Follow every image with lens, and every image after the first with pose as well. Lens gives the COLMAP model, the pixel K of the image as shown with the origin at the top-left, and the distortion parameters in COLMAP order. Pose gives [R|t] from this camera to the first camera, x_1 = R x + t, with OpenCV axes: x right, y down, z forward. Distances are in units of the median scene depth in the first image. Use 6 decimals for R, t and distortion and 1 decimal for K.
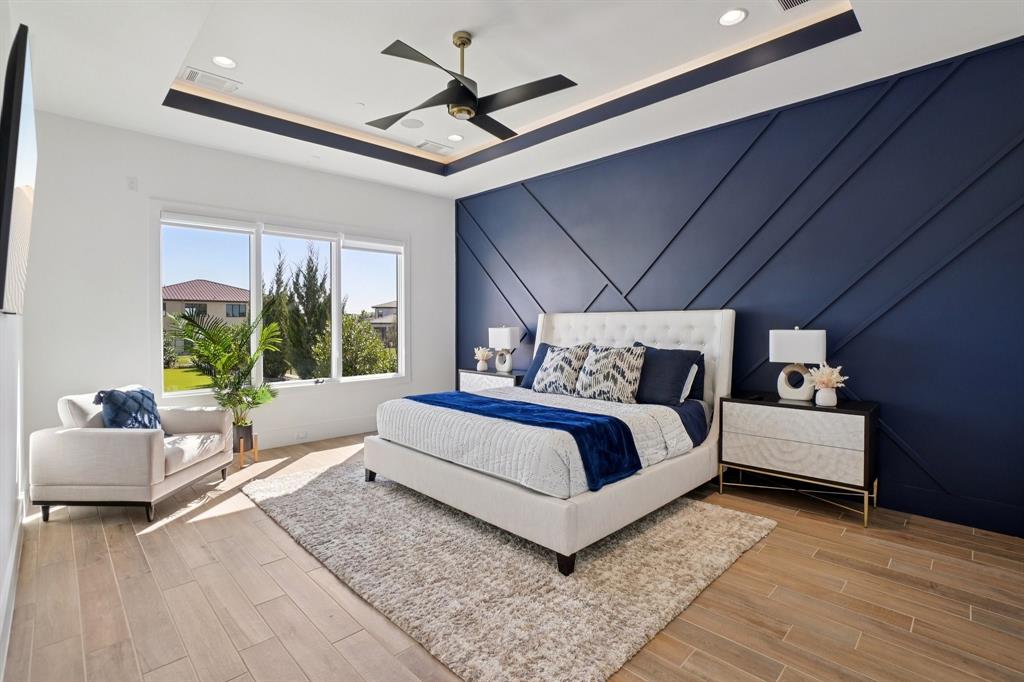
lens RADIAL K [[463.6, 0, 506.0], [0, 463.6, 330.5], [0, 0, 1]] dist [-0.001938, -0.000278]
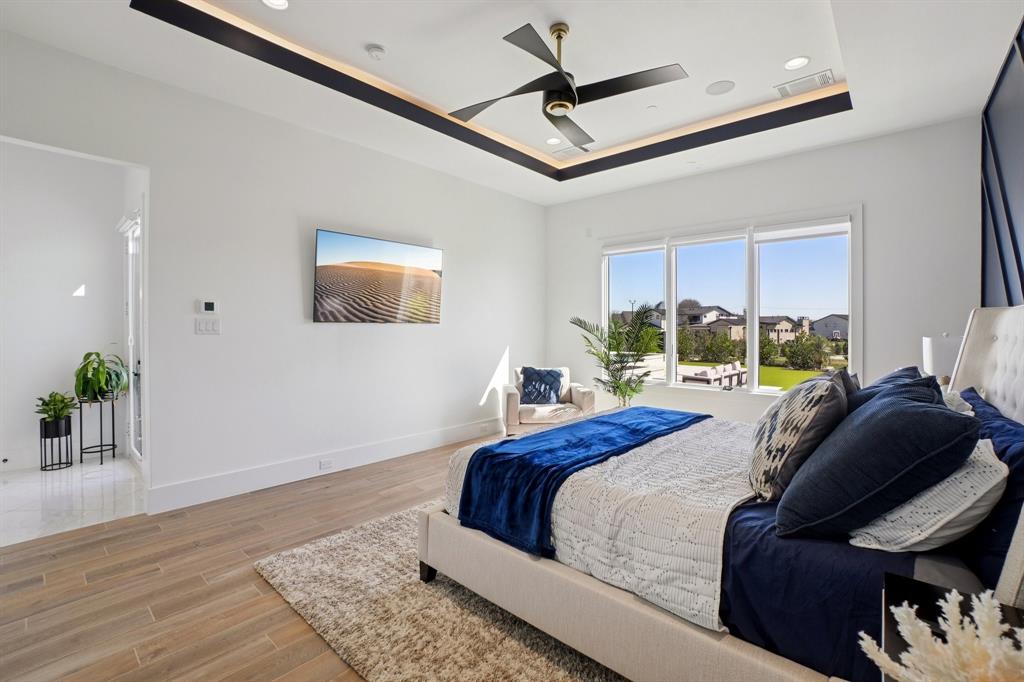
lens RADIAL K [[463.6, 0, 506.0], [0, 463.6, 330.5], [0, 0, 1]] dist [-0.001938, -0.000278]
pose [[0.096915, 0.011758, -0.995223, 0.793951], [-0.022338, 0.999704, 0.009635, -0.016465], [0.995042, 0.021298, 0.097149, 0.737941]]
